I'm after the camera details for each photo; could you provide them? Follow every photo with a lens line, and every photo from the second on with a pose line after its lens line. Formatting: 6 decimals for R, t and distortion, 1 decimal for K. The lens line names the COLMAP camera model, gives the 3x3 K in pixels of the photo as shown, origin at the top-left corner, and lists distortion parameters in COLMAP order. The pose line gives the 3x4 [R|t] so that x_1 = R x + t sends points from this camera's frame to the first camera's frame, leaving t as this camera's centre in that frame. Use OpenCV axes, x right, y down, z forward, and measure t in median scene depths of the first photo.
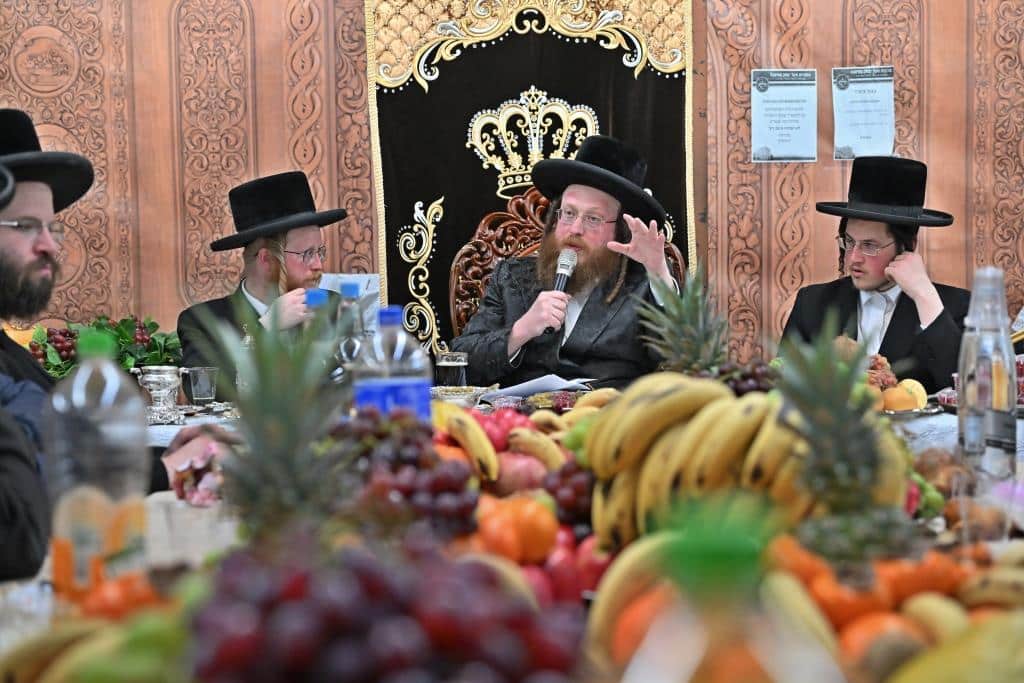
lens RADIAL K [[2225.9, 0, 515.4], [0, 2225.9, 333.0], [0, 0, 1]] dist [-0.001048, 0.000000]
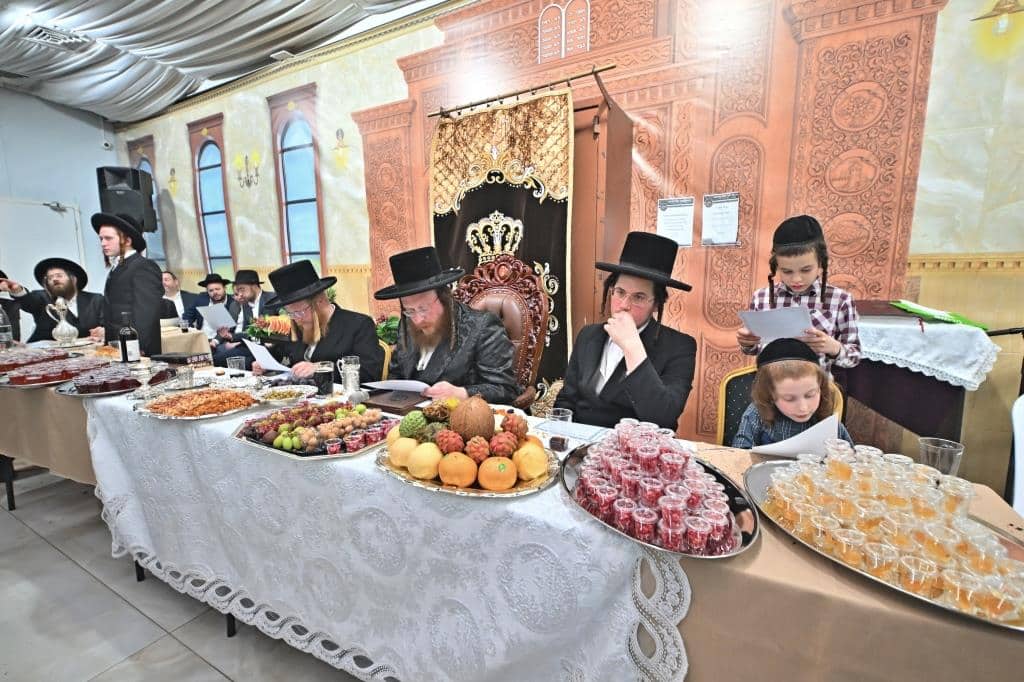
lens RADIAL K [[532.1, 0, 466.0], [0, 532.1, 351.0], [0, 0, 1]] dist [0.004749, -0.005603]
pose [[0.836772, 0.085208, -0.540882, 0.254231], [-0.031672, 0.993696, 0.107544, -0.036179], [0.546635, -0.072859, 0.834195, 0.575896]]
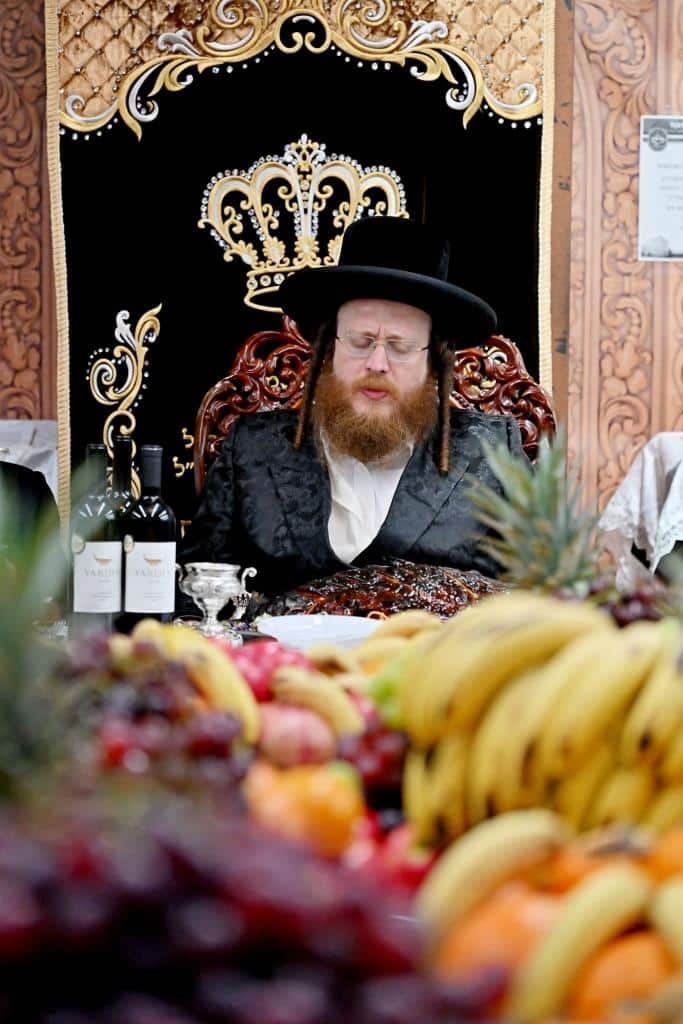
lens RADIAL K [[3770.6, 0, 335.1], [0, 3770.6, 515.7], [0, 0, 1]] dist [-0.371186, 0.000000]
pose [[0.999084, 0.020384, 0.037637, -0.021748], [-0.020323, 0.999791, -0.002000, 0.000498], [-0.037670, 0.001233, 0.999289, -0.078784]]
